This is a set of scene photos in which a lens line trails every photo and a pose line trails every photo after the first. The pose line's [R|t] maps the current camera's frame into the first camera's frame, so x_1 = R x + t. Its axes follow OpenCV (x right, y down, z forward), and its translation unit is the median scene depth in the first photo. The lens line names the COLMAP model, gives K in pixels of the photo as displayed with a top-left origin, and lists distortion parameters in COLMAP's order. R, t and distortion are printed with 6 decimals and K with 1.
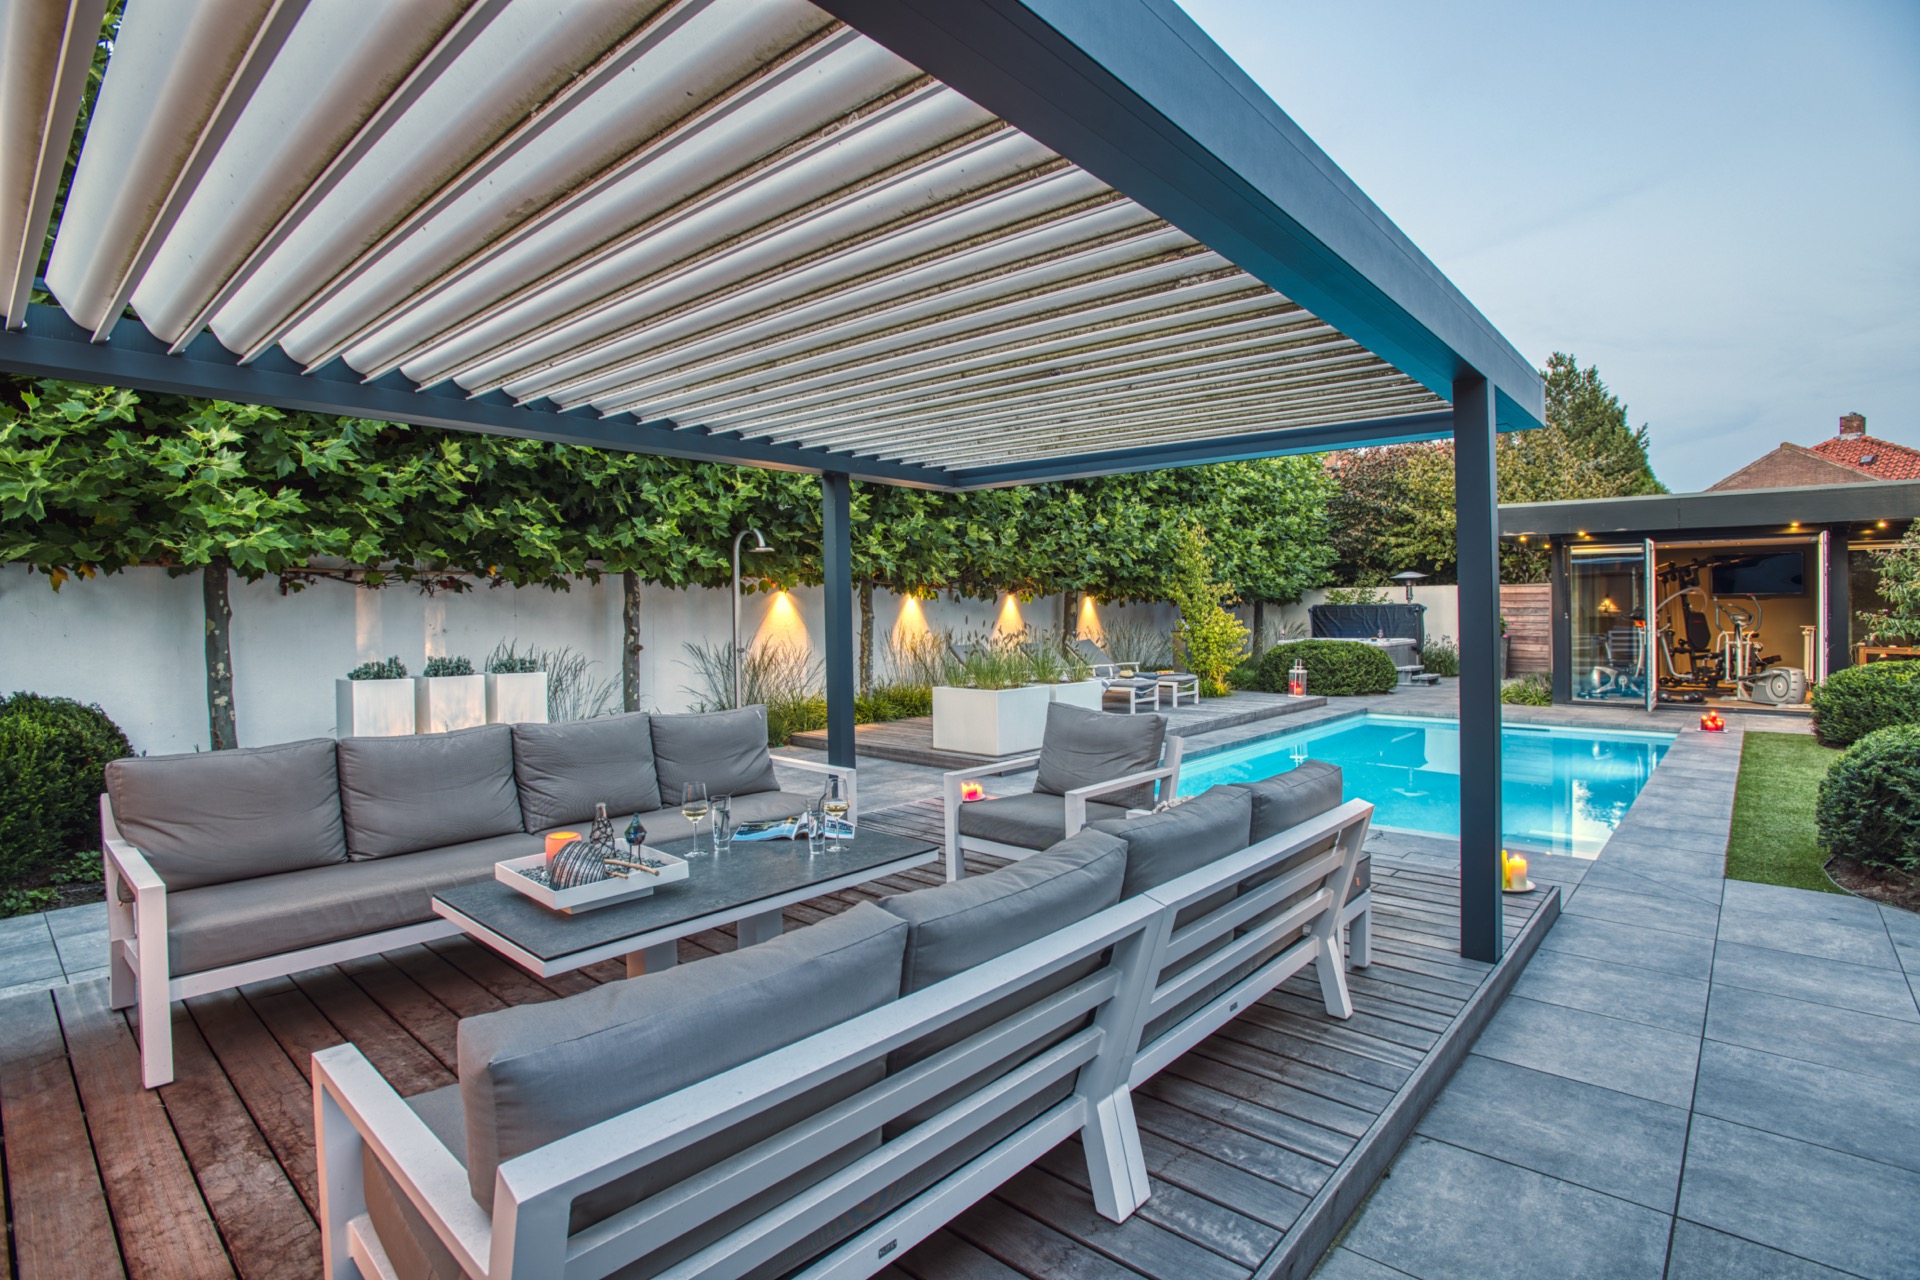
lens RADIAL K [[930.5, 0, 963.8], [0, 930.5, 608.2], [0, 0, 1]] dist [-0.065313, 0.021479]
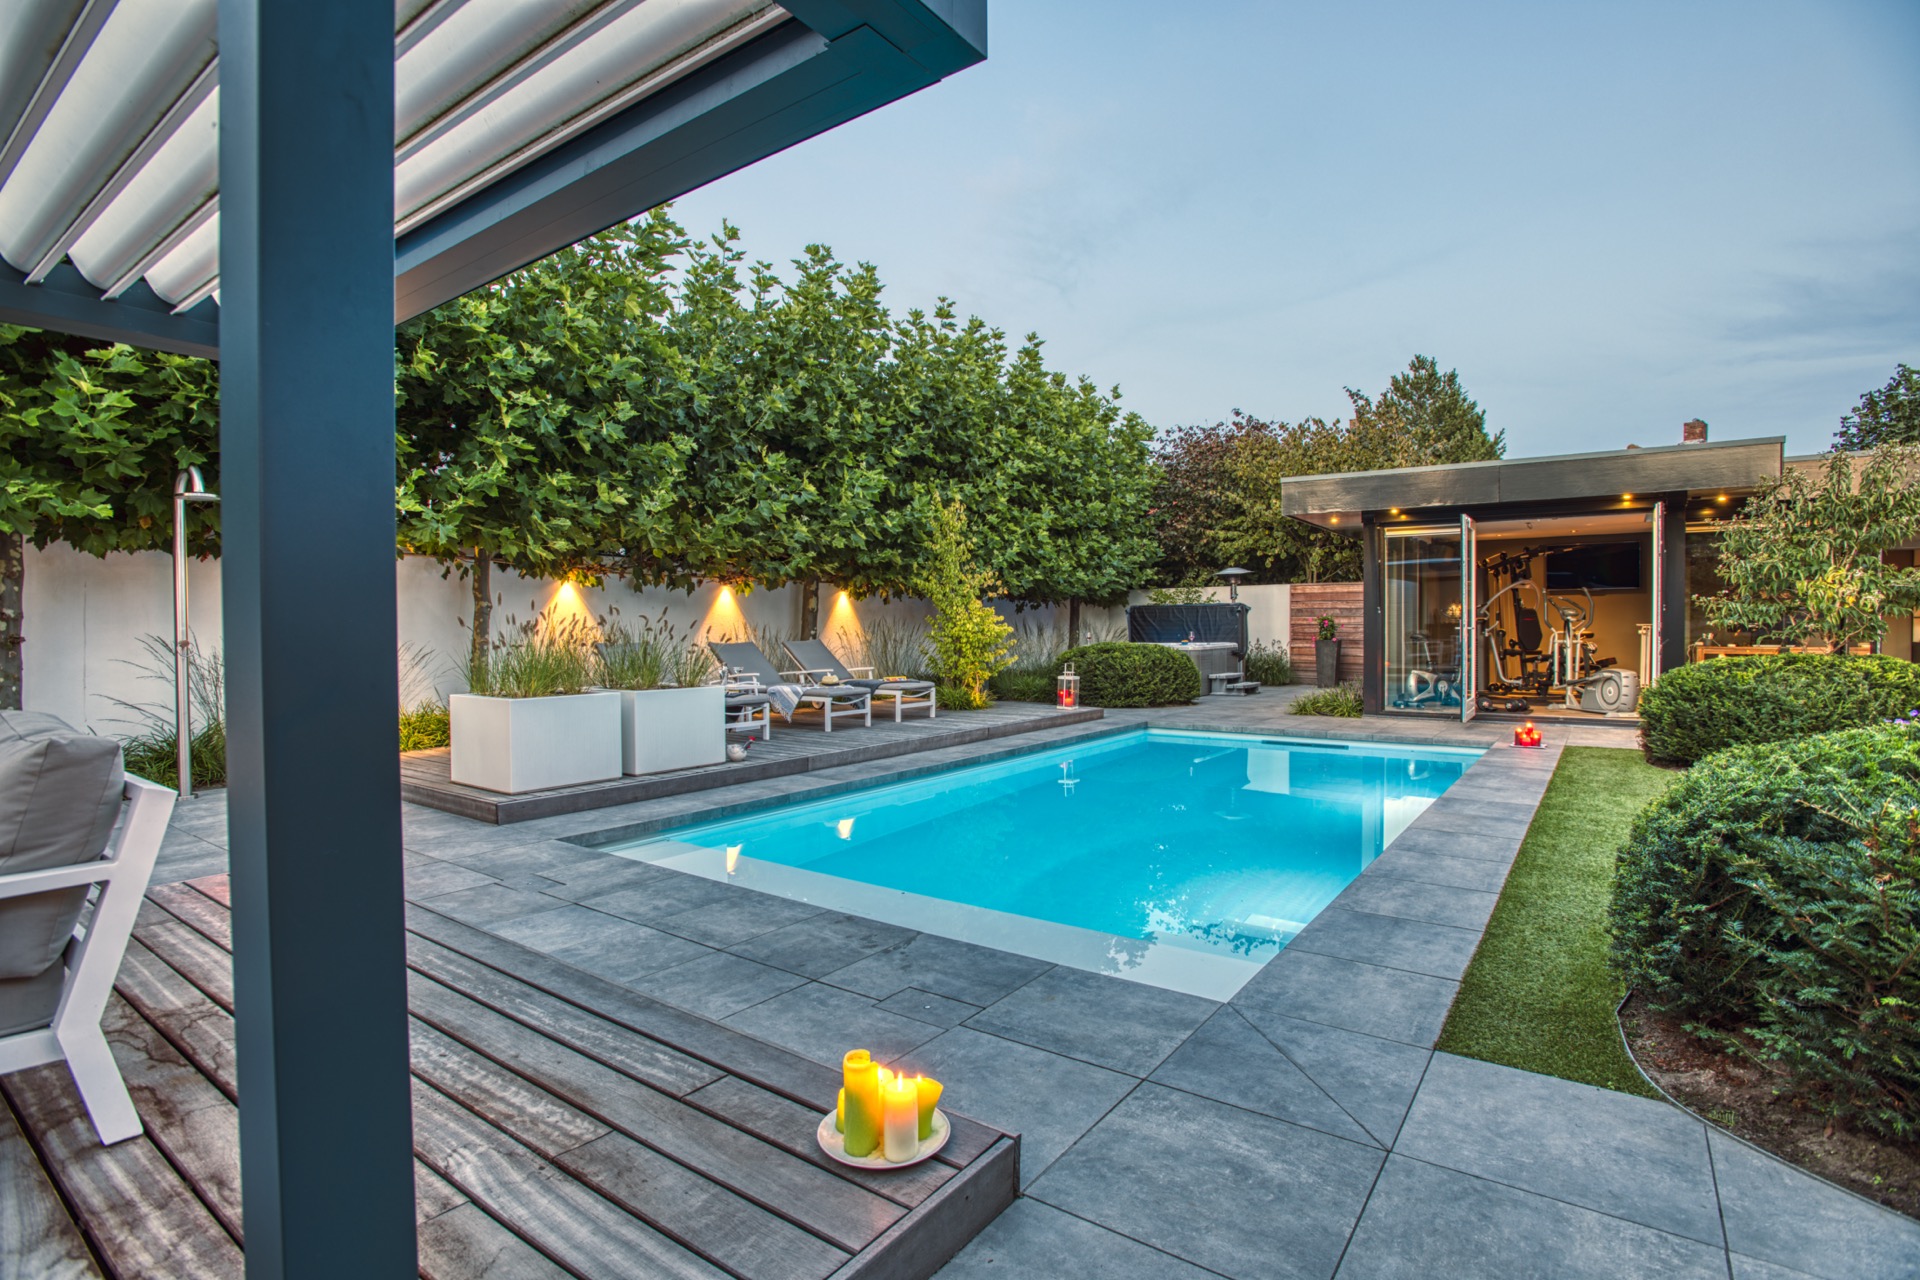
lens RADIAL K [[928.2, 0, 974.7], [0, 928.2, 642.8], [0, 0, 1]] dist [-0.081725, 0.038350]
pose [[0.994341, -0.002013, 0.106214, 0.197678], [-0.000059, 0.999810, 0.019499, 0.021866], [-0.106233, -0.019395, 0.994152, 0.192166]]
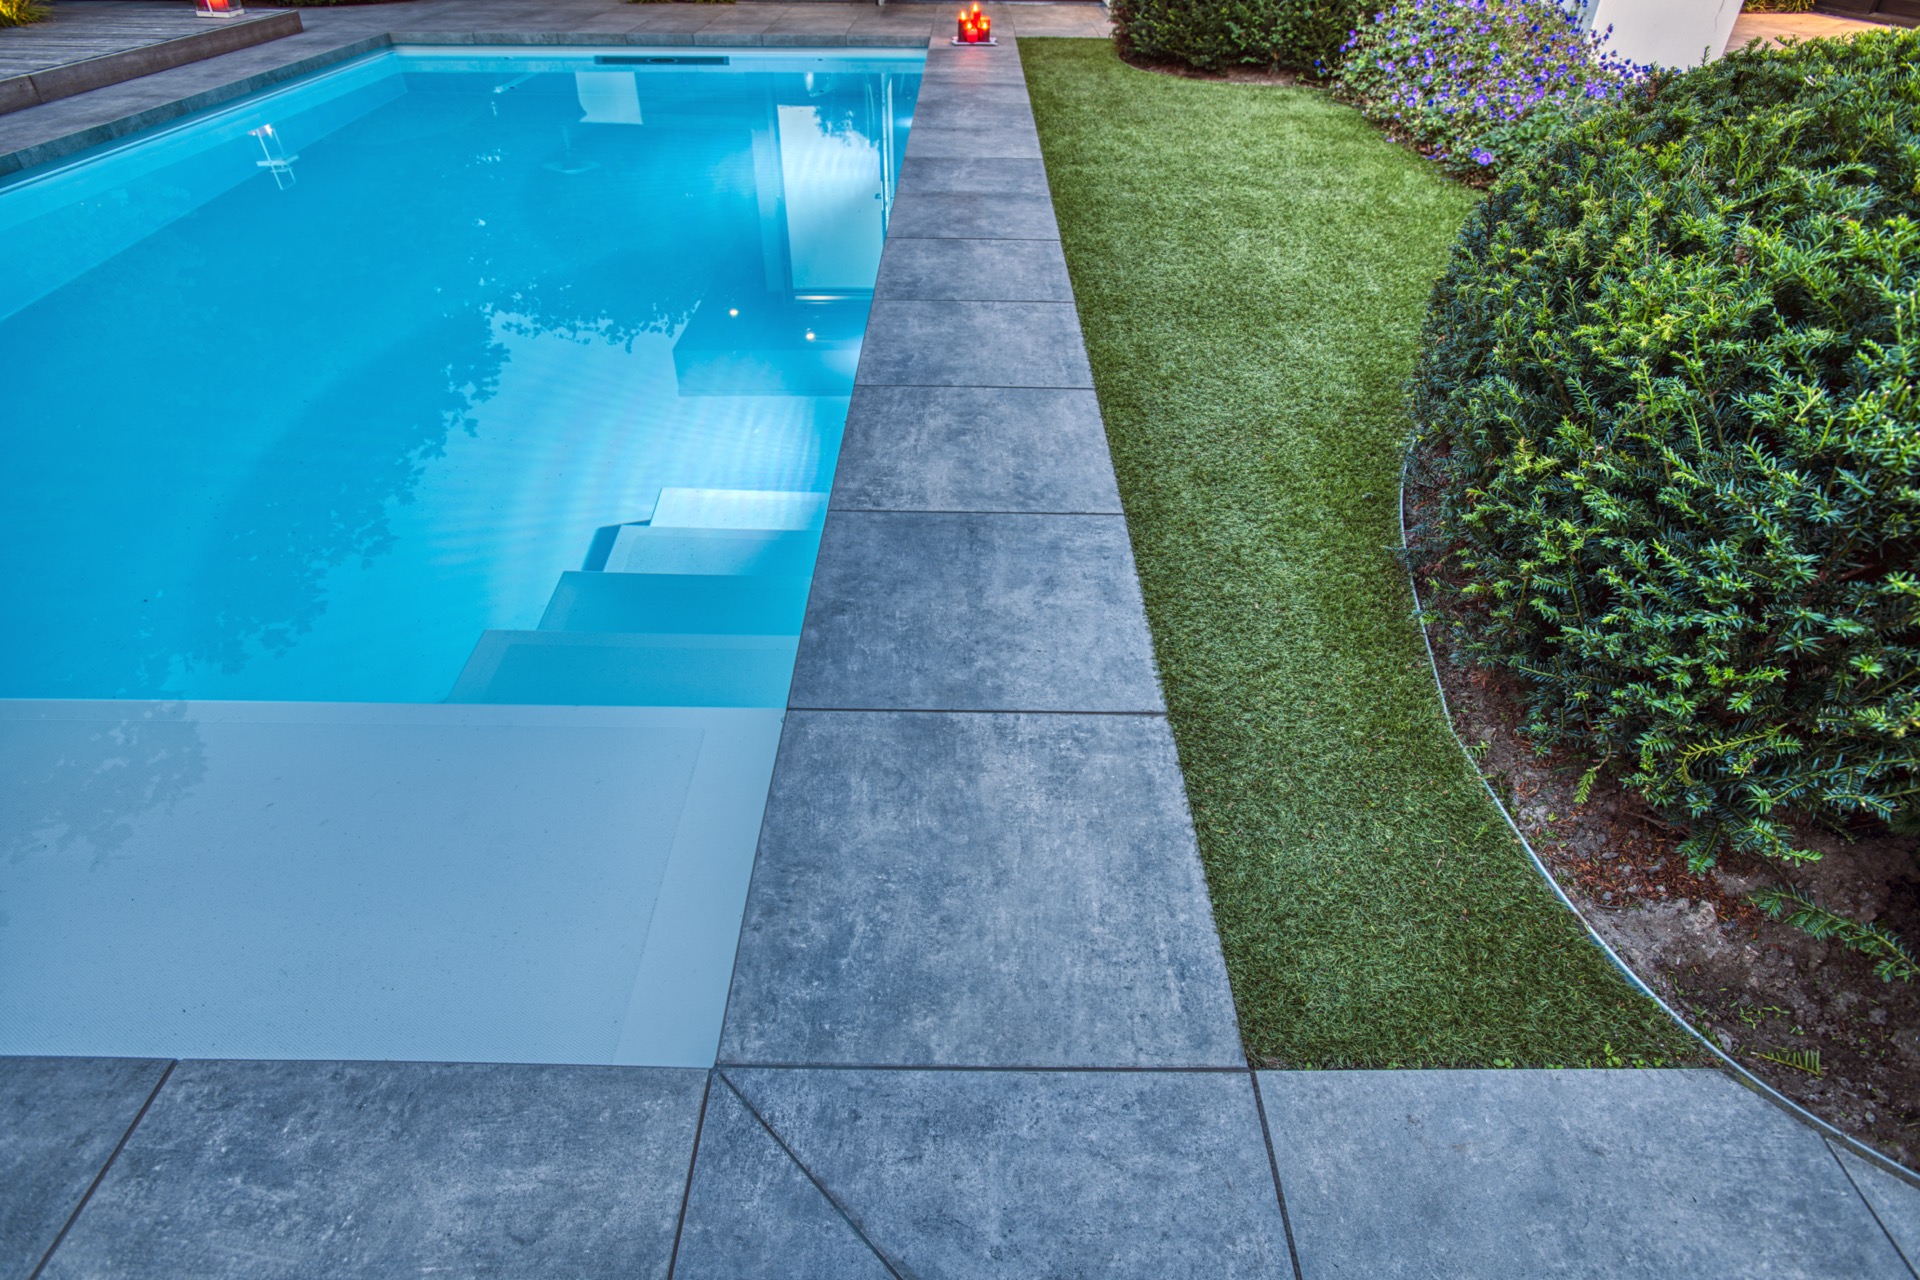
lens RADIAL K [[1034.5, 0, 960.0], [0, 1034.5, 640.0], [0, 0, 1]] dist [-0.051992, 0.031665]
pose [[0.753718, -0.396140, 0.524387, 0.263078], [-0.013349, 0.788521, 0.614863, 0.029736], [-0.657062, -0.470433, 0.589034, 0.348212]]
